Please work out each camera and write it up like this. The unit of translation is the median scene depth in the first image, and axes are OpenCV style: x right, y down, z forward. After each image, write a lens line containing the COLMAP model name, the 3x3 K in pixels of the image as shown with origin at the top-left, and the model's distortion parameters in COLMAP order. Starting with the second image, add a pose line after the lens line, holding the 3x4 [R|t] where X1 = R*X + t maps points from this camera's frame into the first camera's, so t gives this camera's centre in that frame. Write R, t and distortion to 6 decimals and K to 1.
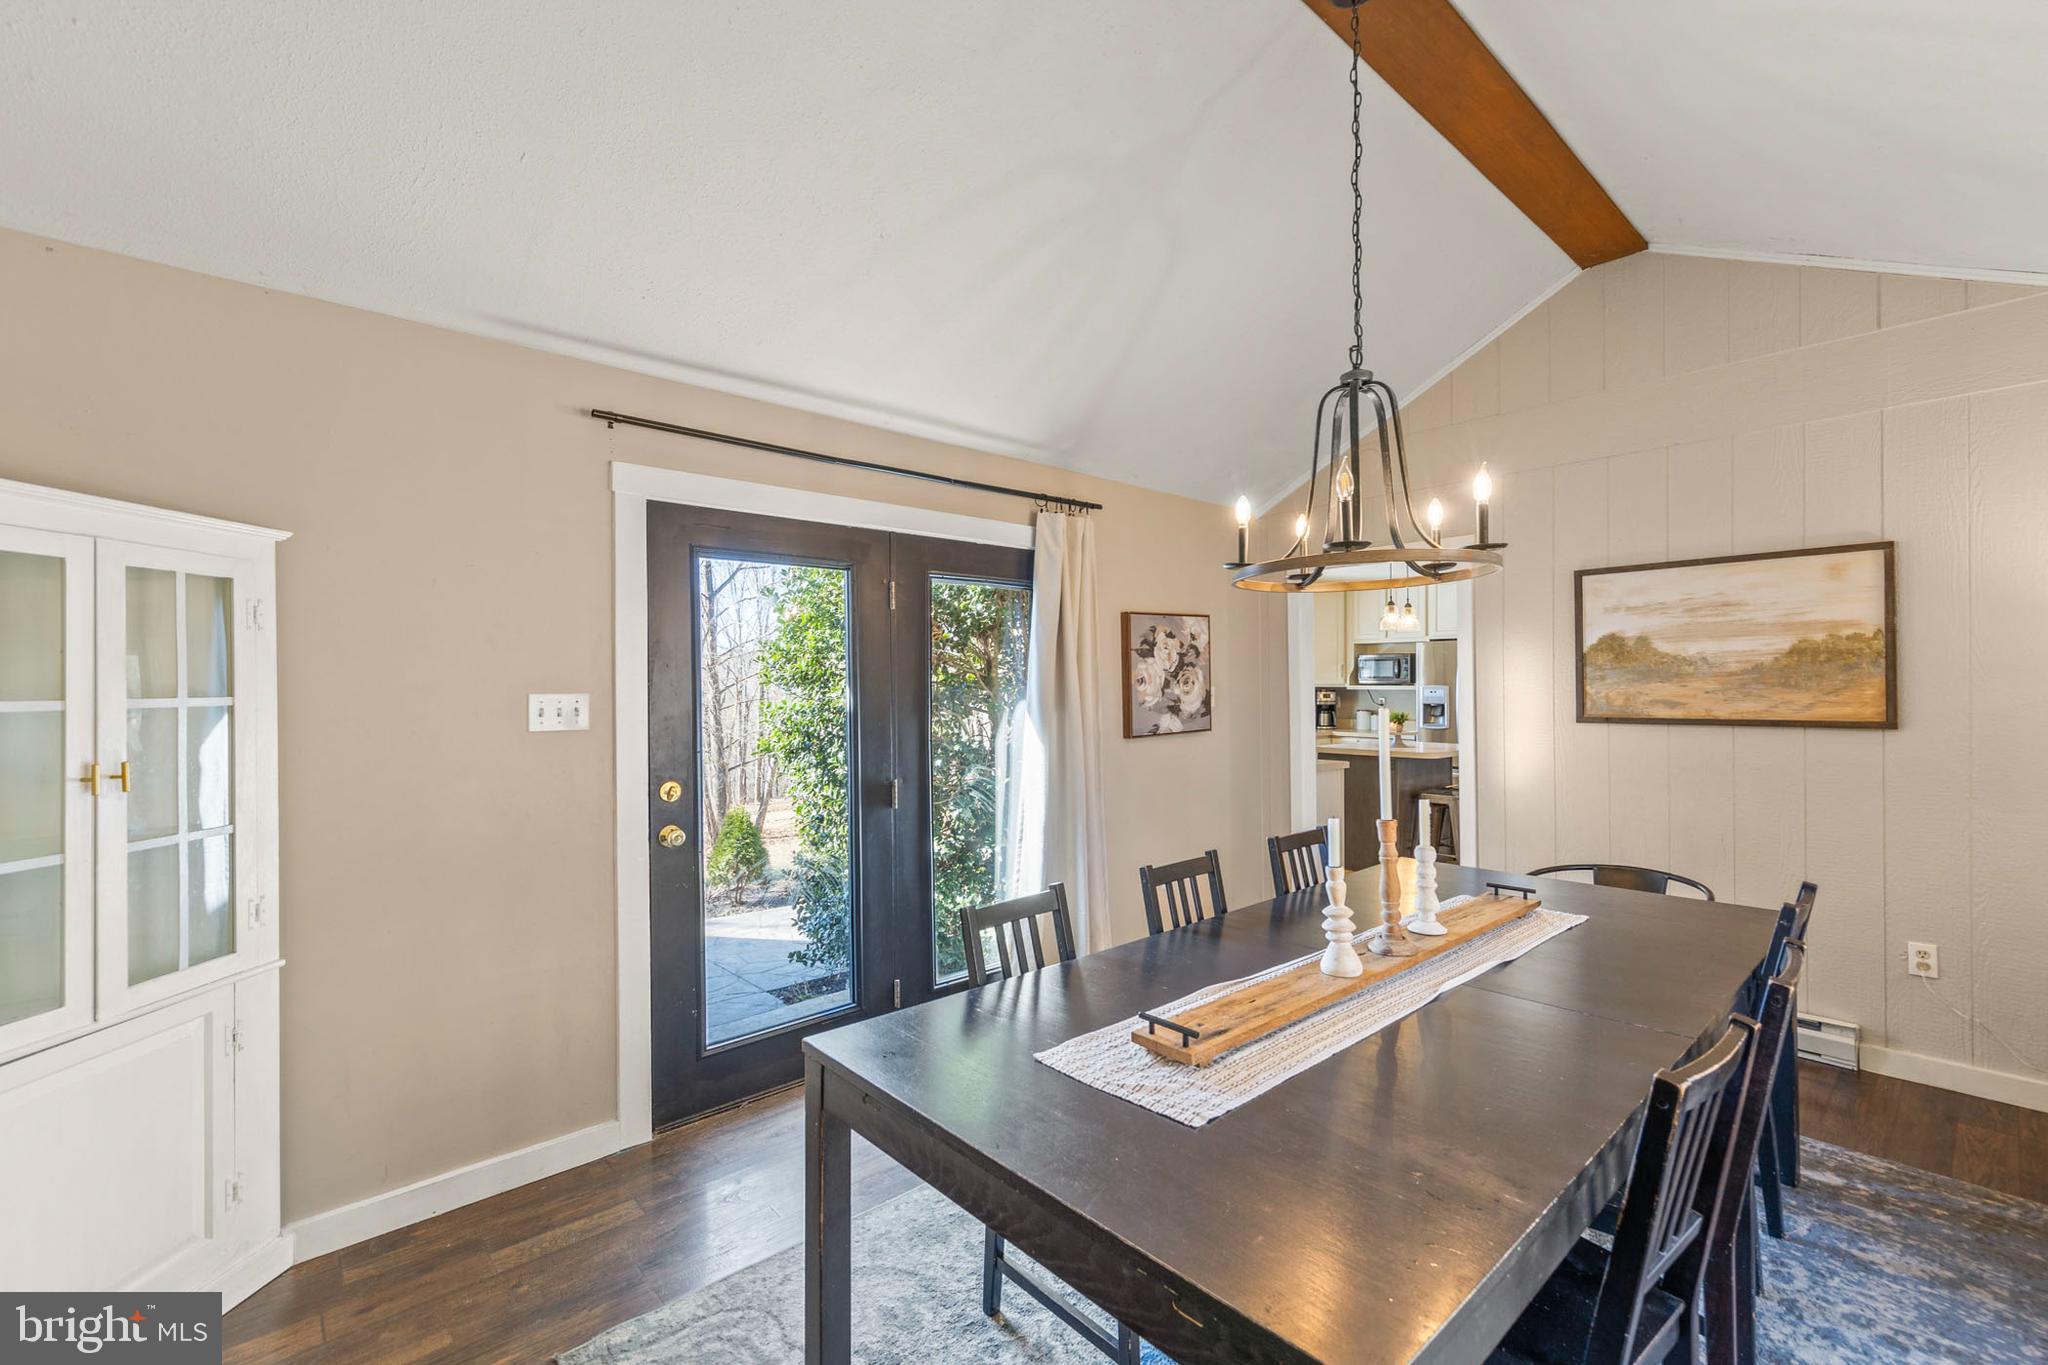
lens RADIAL K [[858.9, 0, 1026.1], [0, 858.9, 676.7], [0, 0, 1]] dist [0.001312, -0.000014]
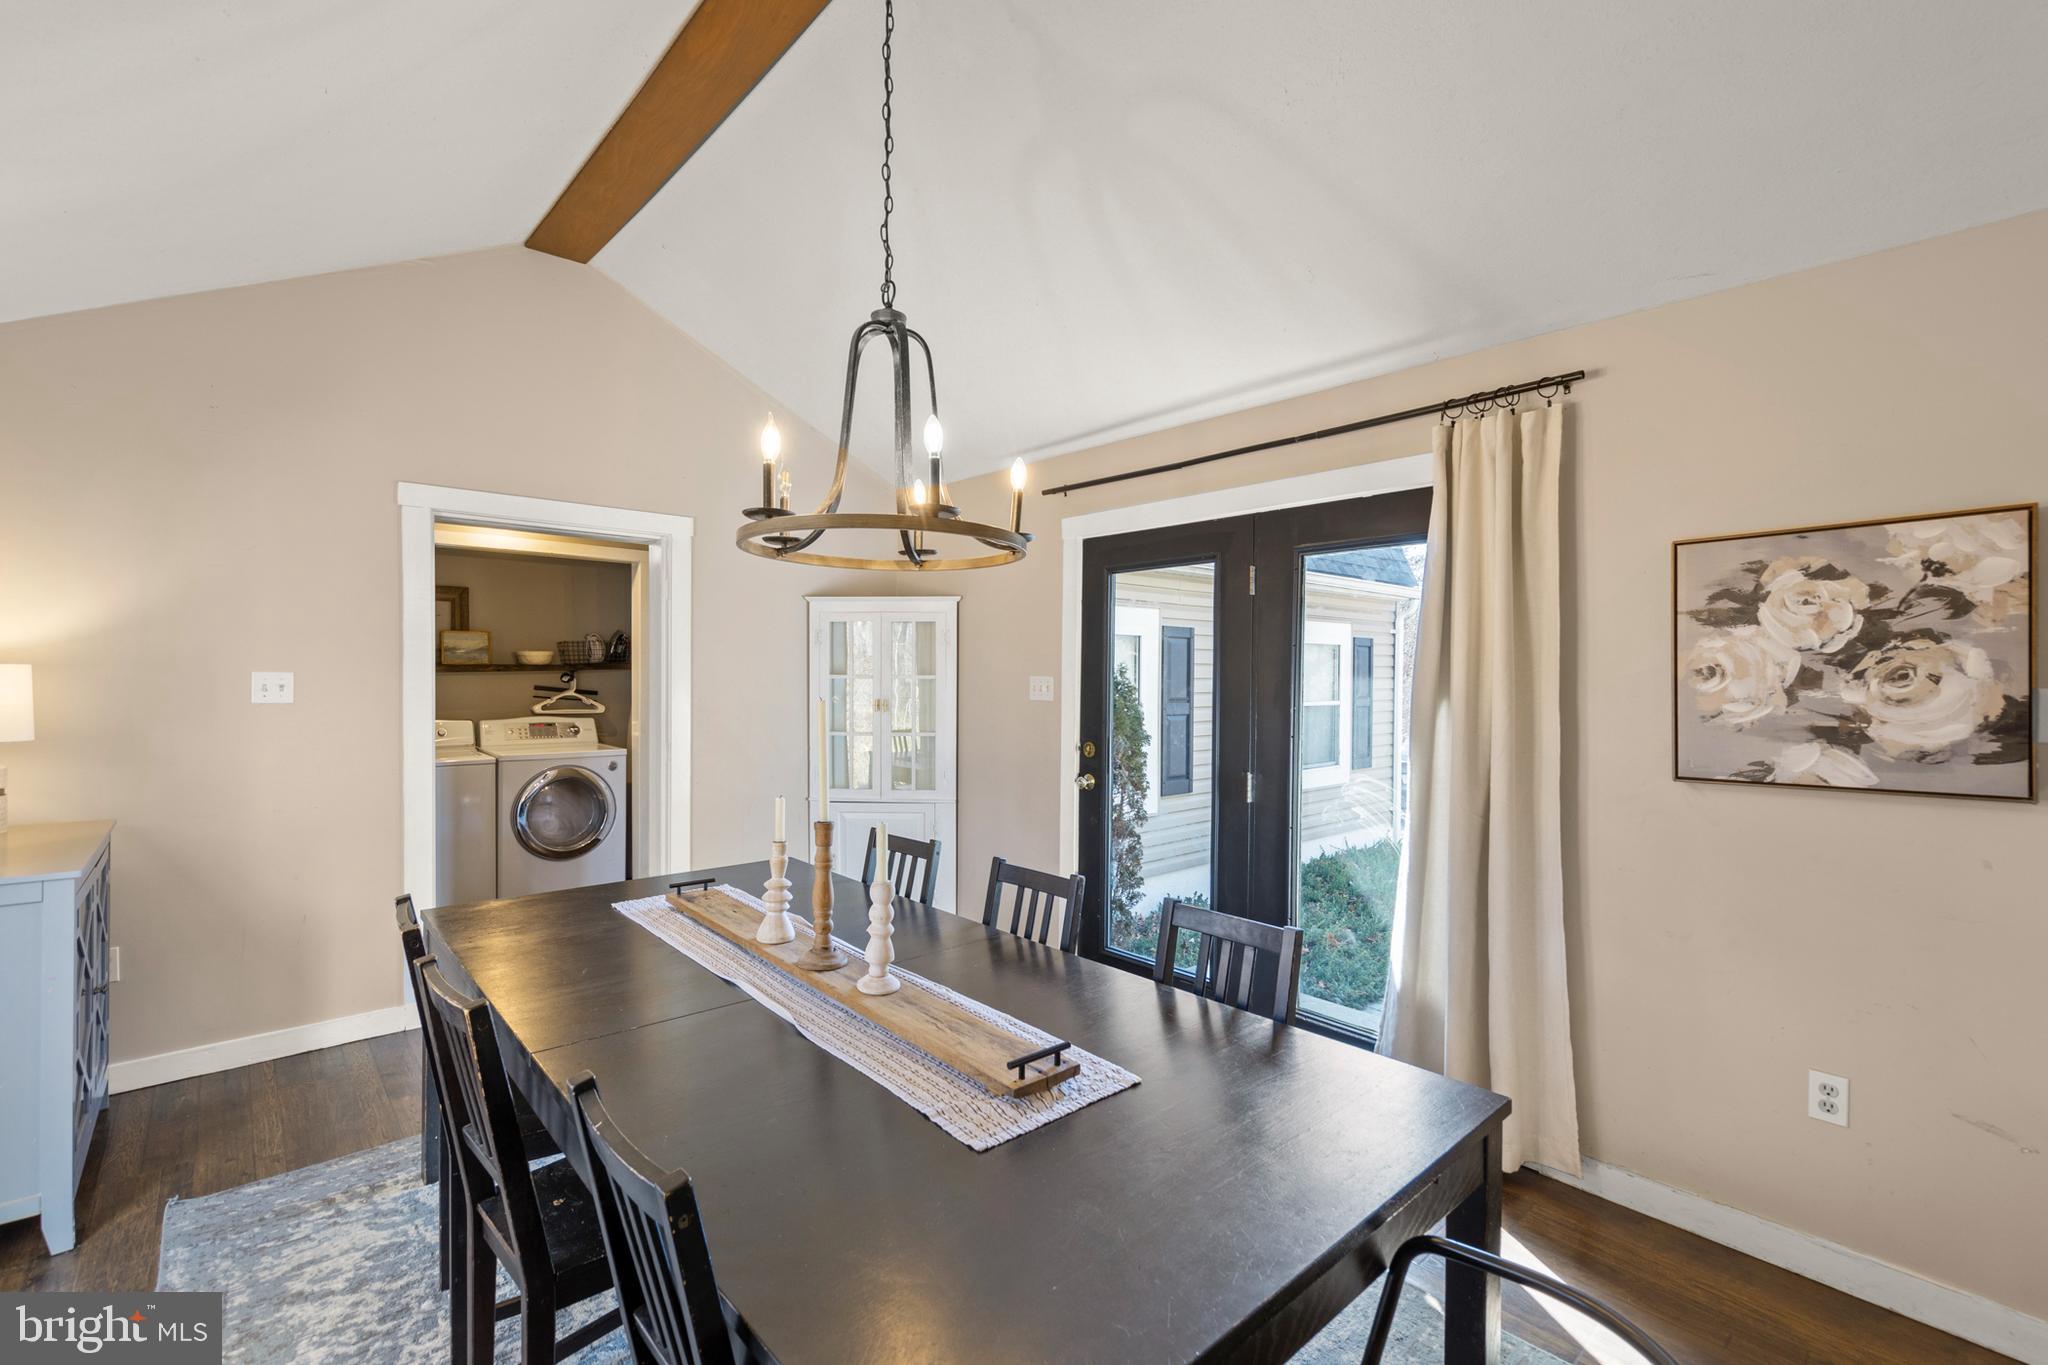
lens RADIAL K [[906.3, 0, 1030.3], [0, 906.3, 673.4], [0, 0, 1]] dist [-0.000290, -0.000116]
pose [[-0.001710, 0.007287, -0.999972, 0.674009], [0.001088, 0.999973, 0.007285, 0.001146], [0.999998, -0.001075, -0.001718, 0.594996]]
